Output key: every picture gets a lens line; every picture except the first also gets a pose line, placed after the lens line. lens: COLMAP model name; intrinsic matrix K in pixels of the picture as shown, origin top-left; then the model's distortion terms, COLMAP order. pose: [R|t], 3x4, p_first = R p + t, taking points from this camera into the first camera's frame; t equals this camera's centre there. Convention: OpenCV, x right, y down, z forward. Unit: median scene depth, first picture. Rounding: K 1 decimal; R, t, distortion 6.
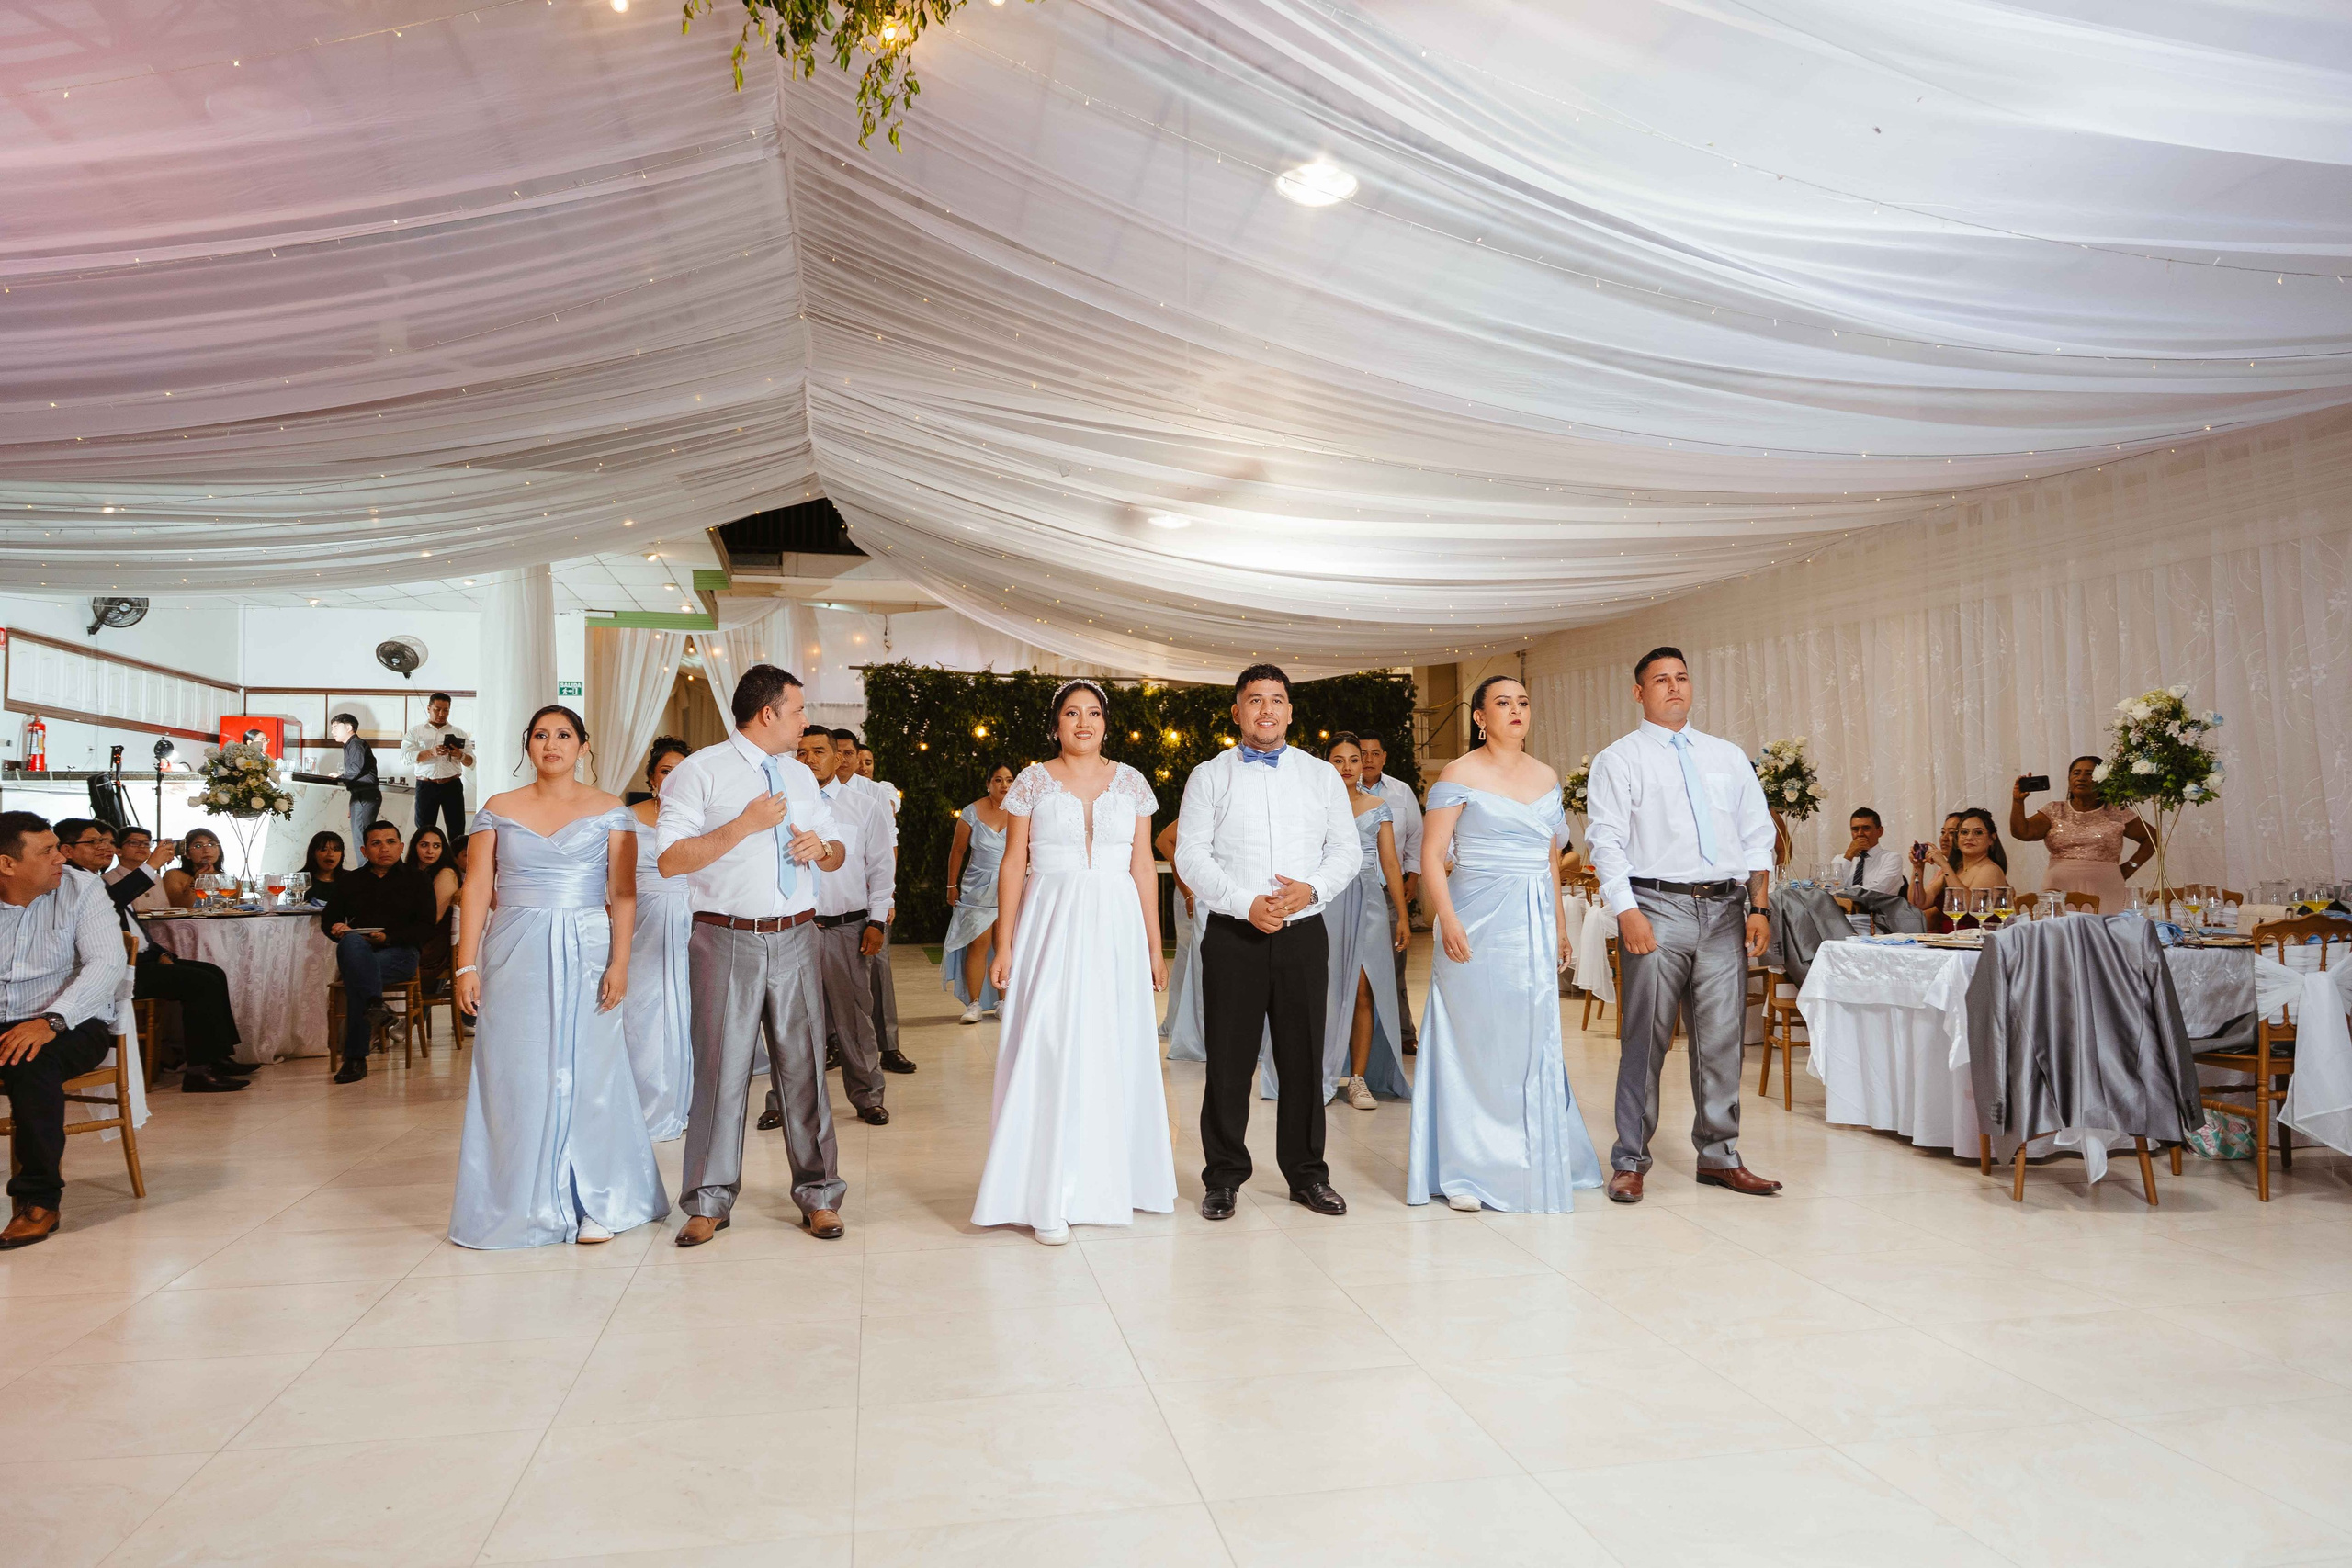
lens RADIAL K [[1572.0, 0, 1176.4], [0, 1572.0, 790.6], [0, 0, 1]] dist [-0.005602, -0.005144]
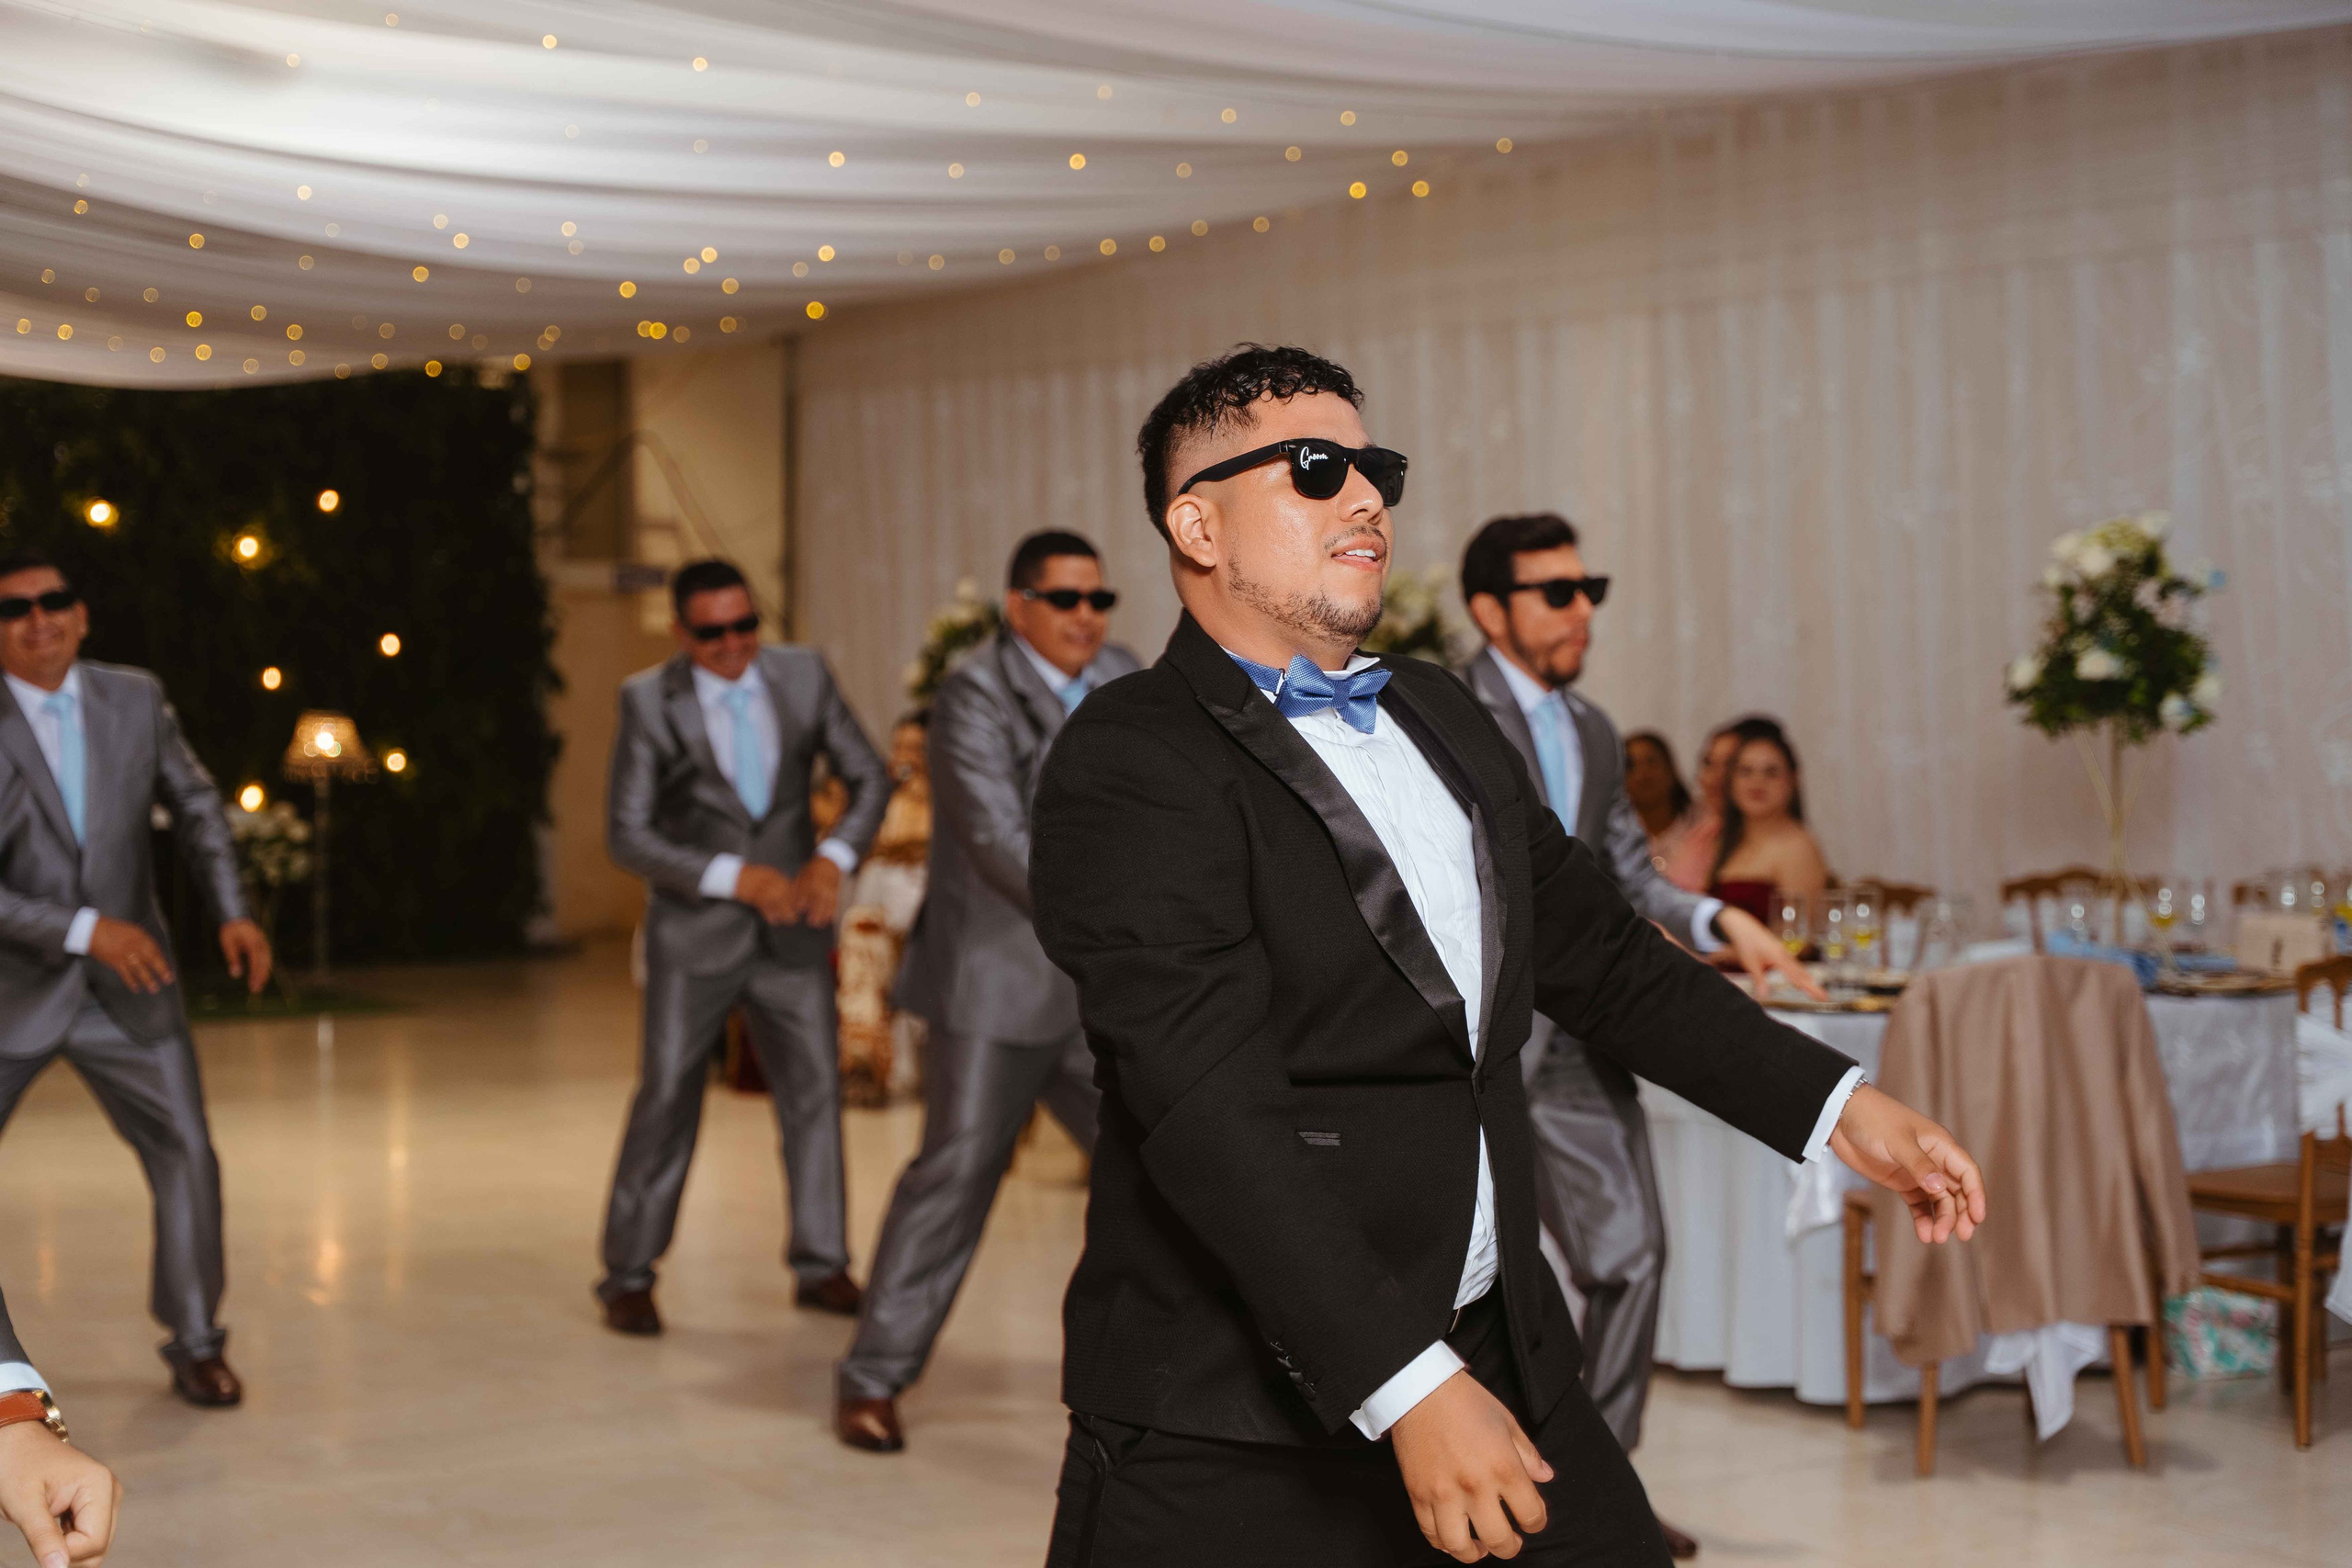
lens RADIAL K [[3658.4, 0, 1176.0], [0, 3658.4, 784.0], [0, 0, 1]] dist [0.053486, -0.053471]
pose [[0.934738, -0.005104, 0.355302, -0.080040], [-0.013346, 0.998687, 0.049458, -0.019613], [-0.355088, -0.050972, 0.933442, -0.044223]]
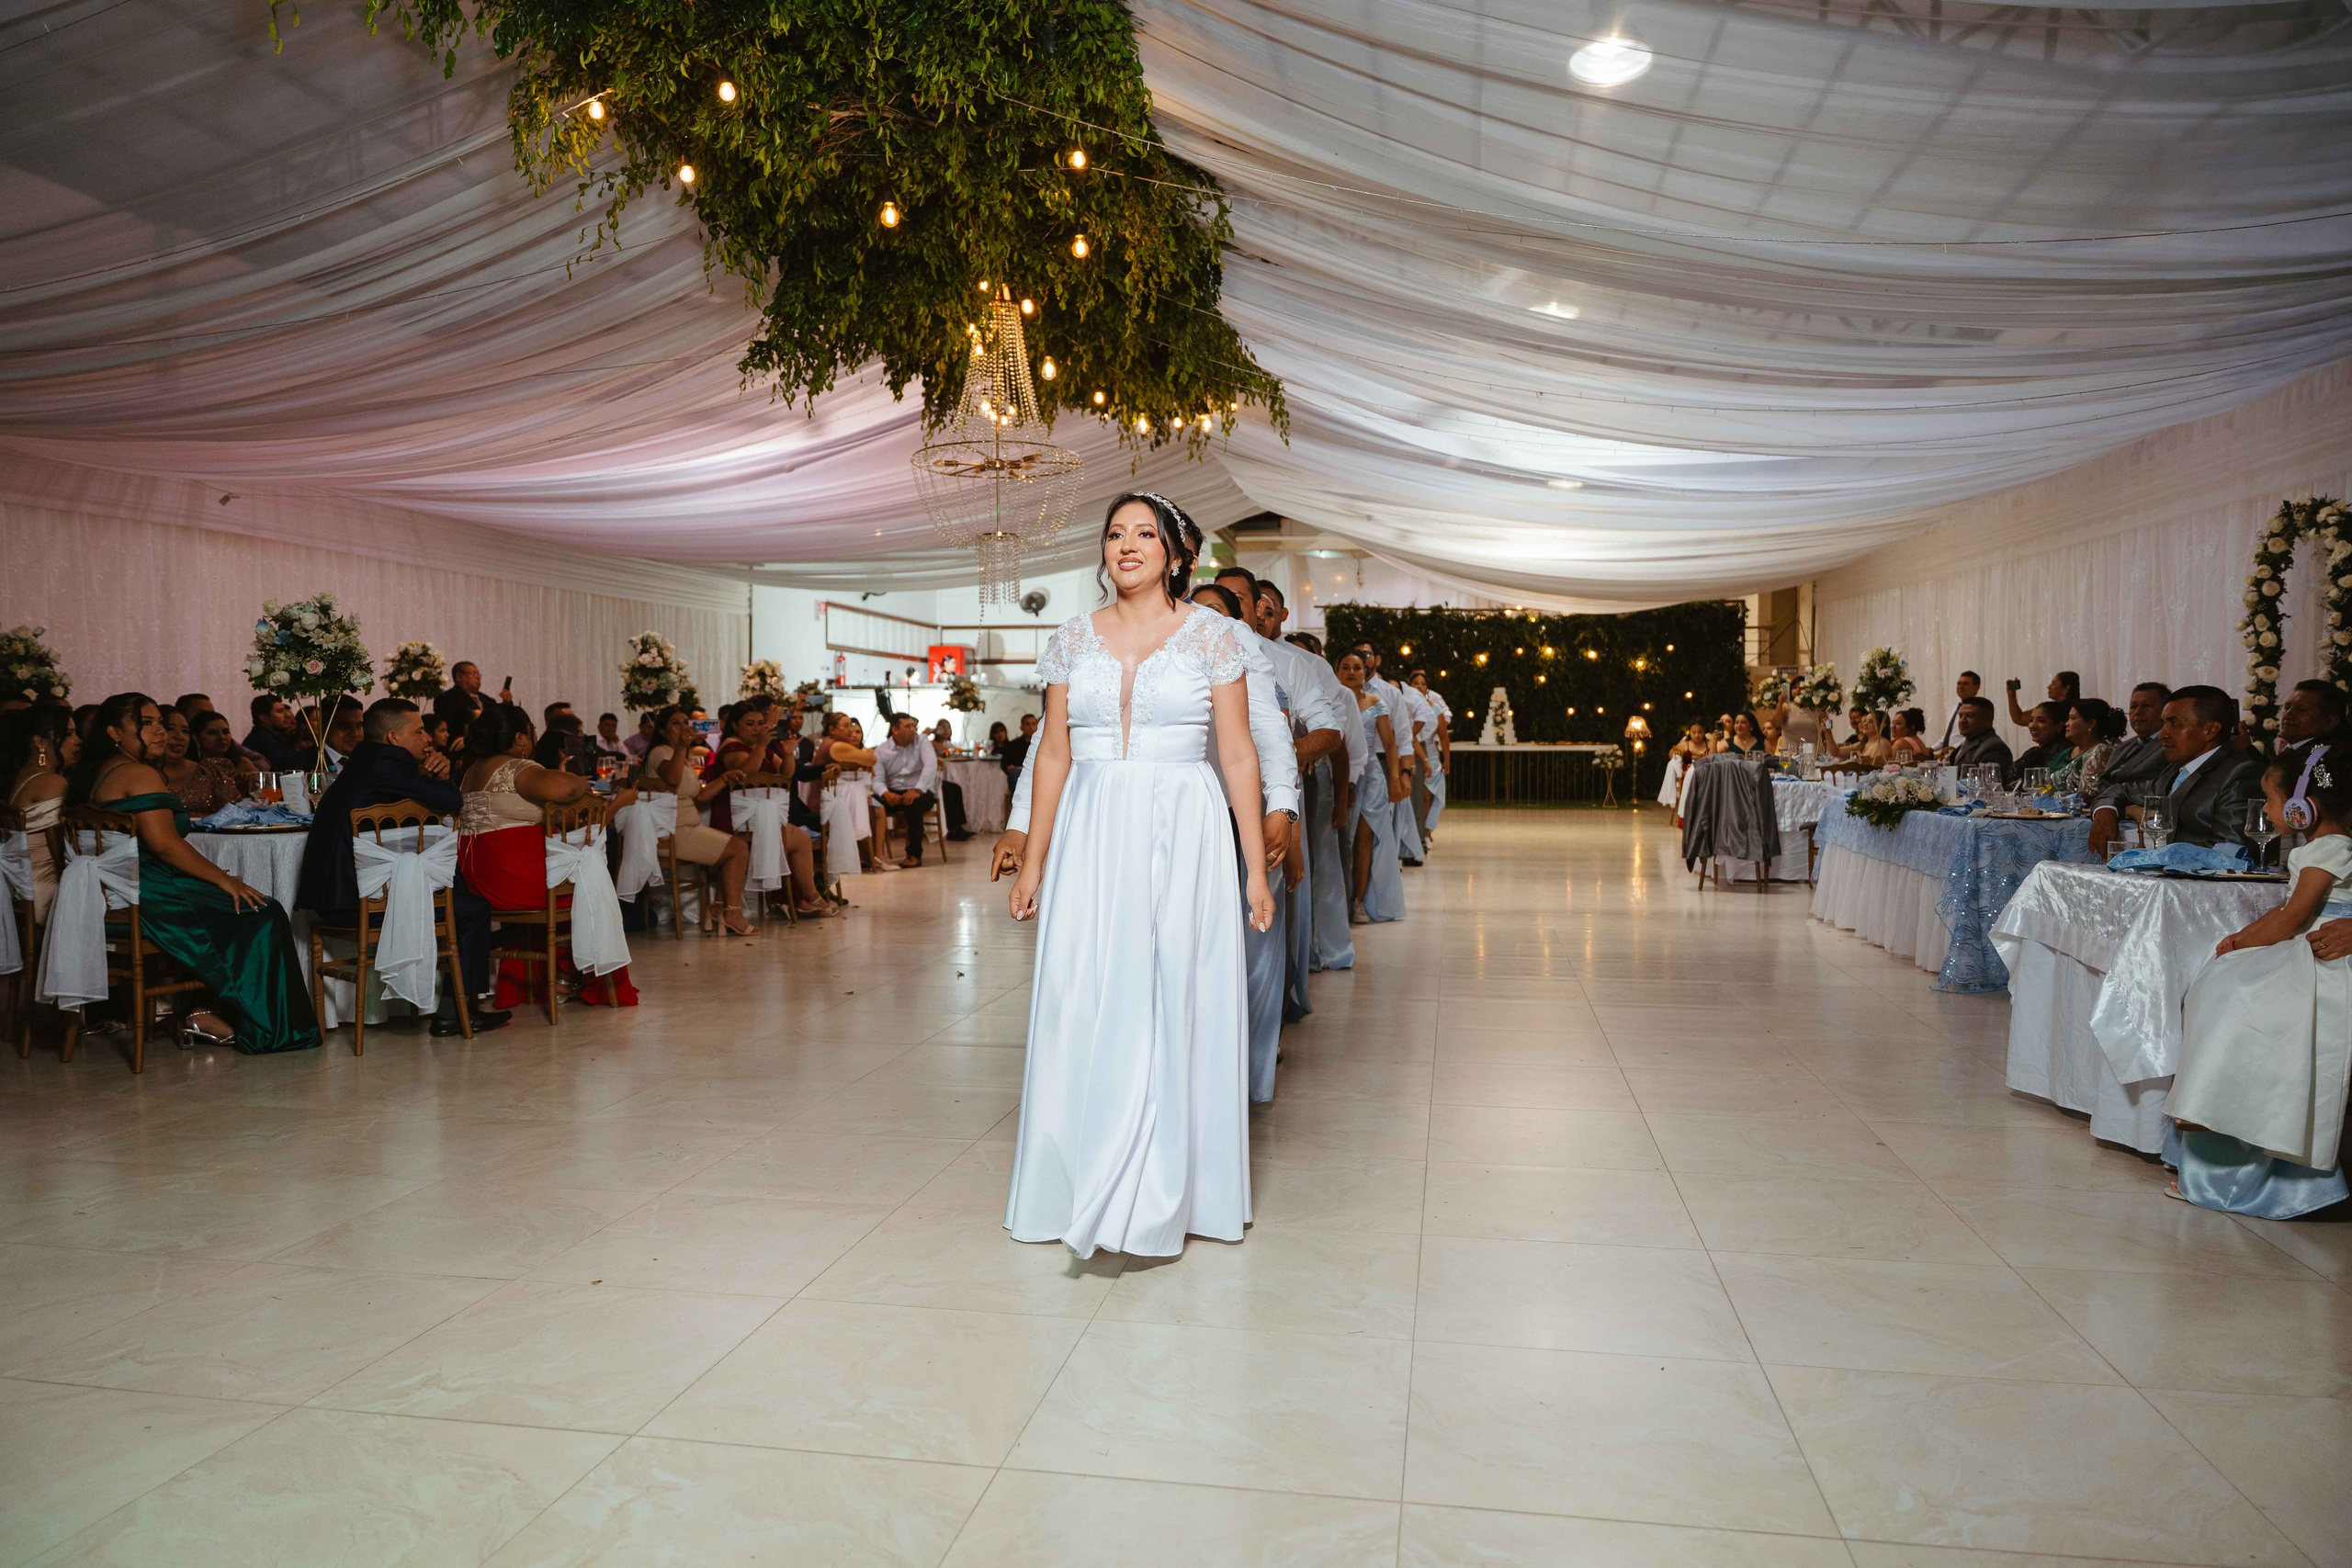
lens RADIAL K [[1601.4, 0, 1176.0], [0, 1601.4, 784.0], [0, 0, 1]] dist [-0.008416, -0.003167]
pose [[0.932401, 0.017371, -0.361008, 0.330664], [0.005938, 0.997973, 0.063357, -0.016681], [0.361377, -0.061218, 0.930408, -0.675189]]
